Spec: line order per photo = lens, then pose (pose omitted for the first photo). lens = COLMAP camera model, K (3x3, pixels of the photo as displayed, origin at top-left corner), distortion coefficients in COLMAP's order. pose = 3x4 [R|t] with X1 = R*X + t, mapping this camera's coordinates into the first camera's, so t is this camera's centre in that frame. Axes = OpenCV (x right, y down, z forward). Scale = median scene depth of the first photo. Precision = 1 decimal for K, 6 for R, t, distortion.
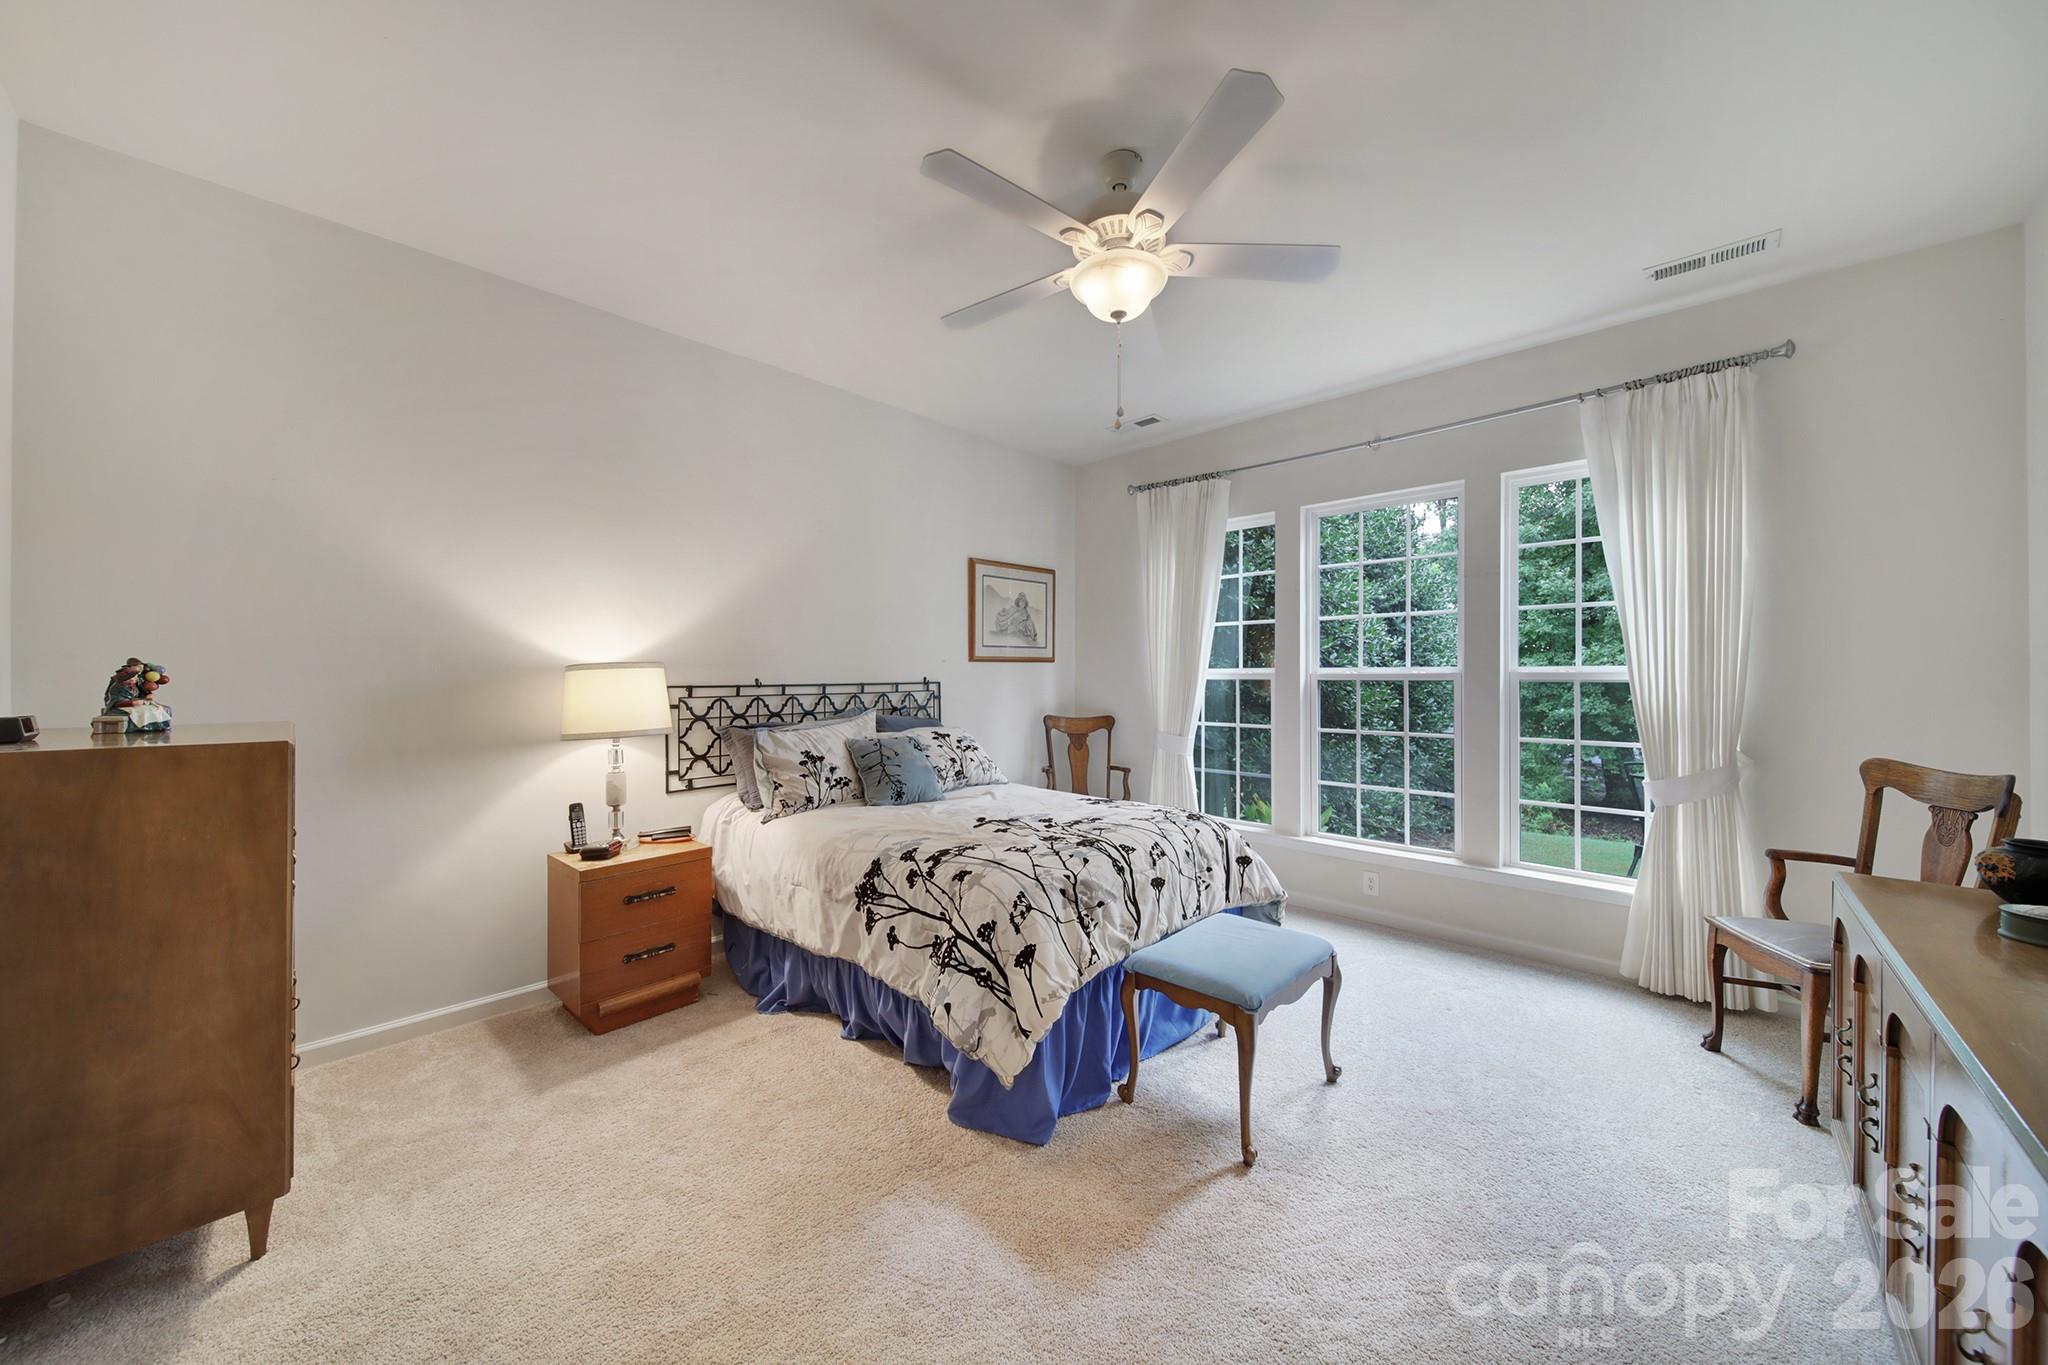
lens RADIAL K [[719.6, 0, 1019.9], [0, 719.6, 677.3], [0, 0, 1]] dist [-0.002072, -0.001063]
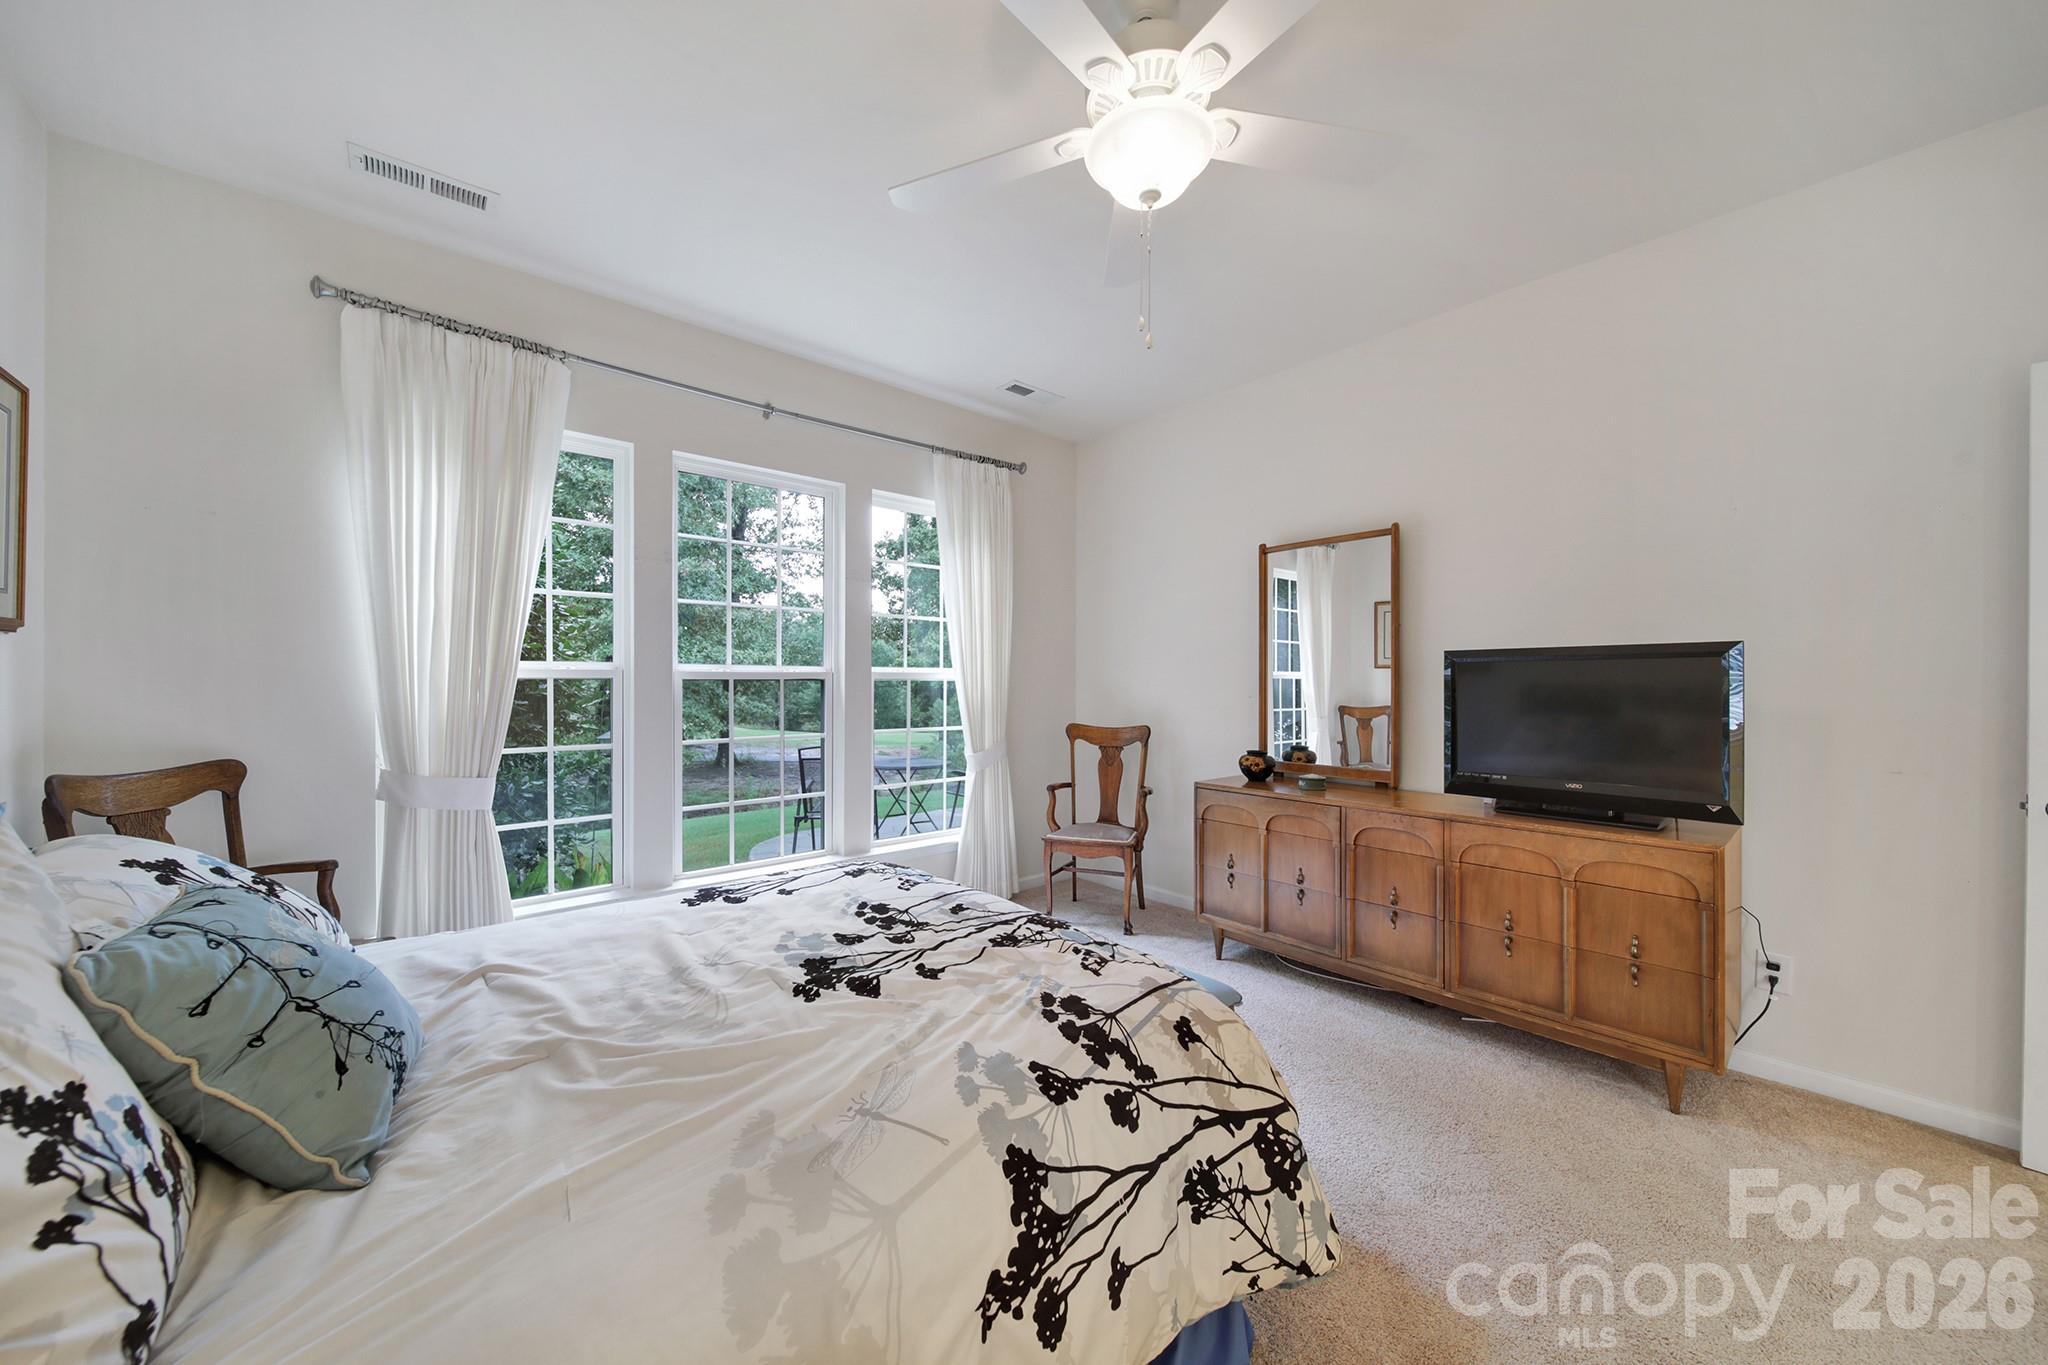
lens RADIAL K [[719.6, 0, 1025.8], [0, 719.6, 684.6], [0, 0, 1]] dist [-0.002072, -0.001063]
pose [[0.093292, -0.007632, 0.995610, -0.478801], [-0.003134, 0.999963, 0.007959, 0.003595], [-0.995634, -0.003863, 0.093264, 0.802778]]
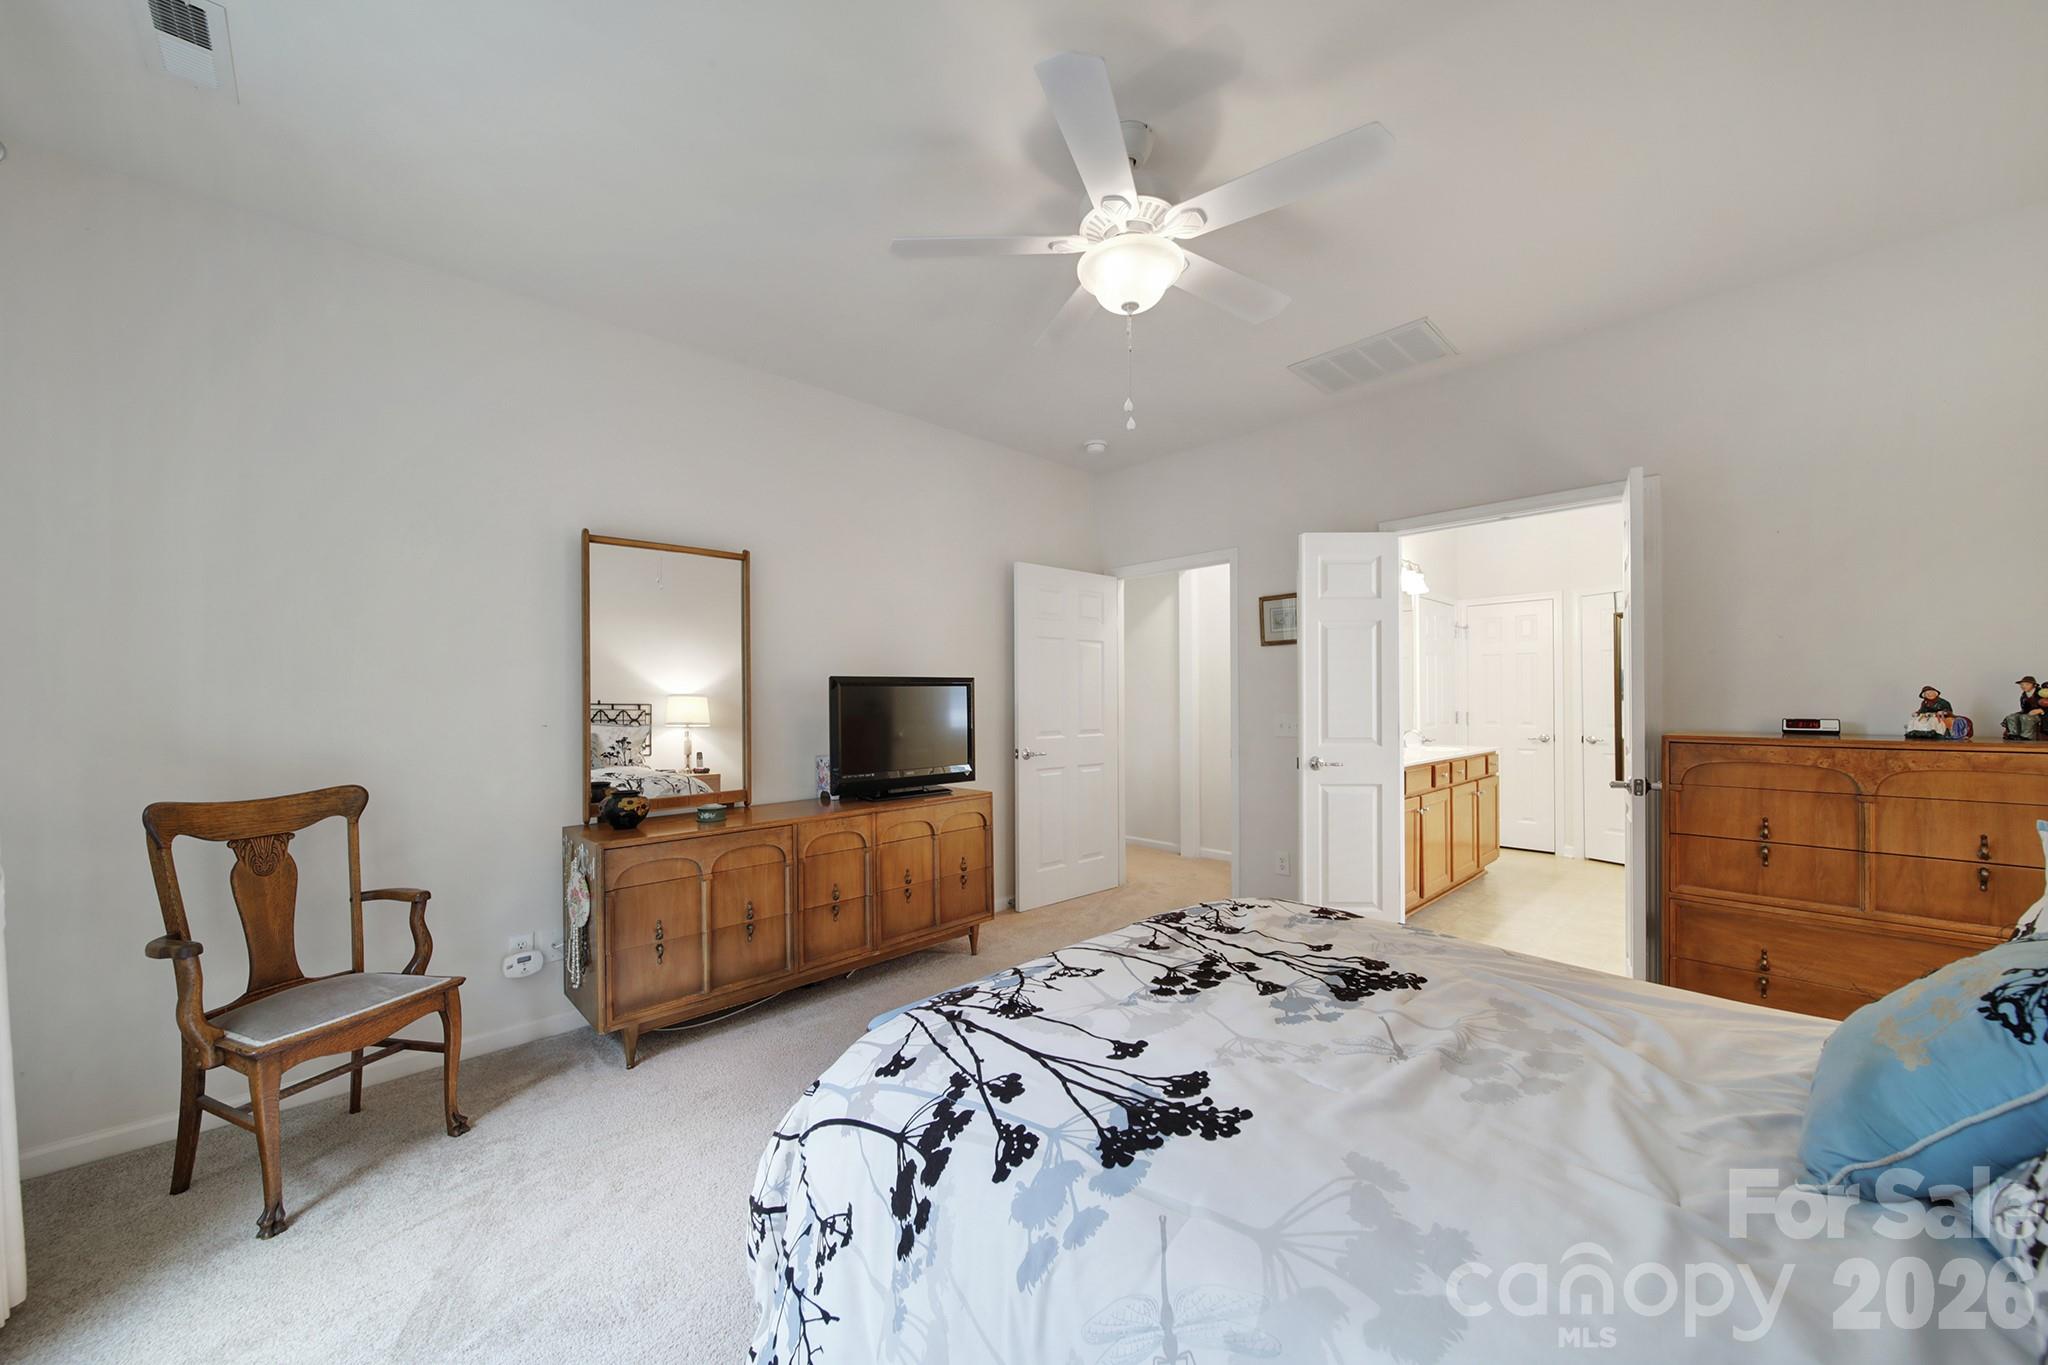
lens RADIAL K [[719.6, 0, 1027.0], [0, 719.6, 692.1], [0, 0, 1]] dist [-0.002072, -0.001063]
pose [[-0.998350, 0.006605, 0.057035, 0.167772], [0.006074, 0.999937, -0.009482, 0.003173], [-0.057094, -0.009120, -0.998327, 1.468386]]
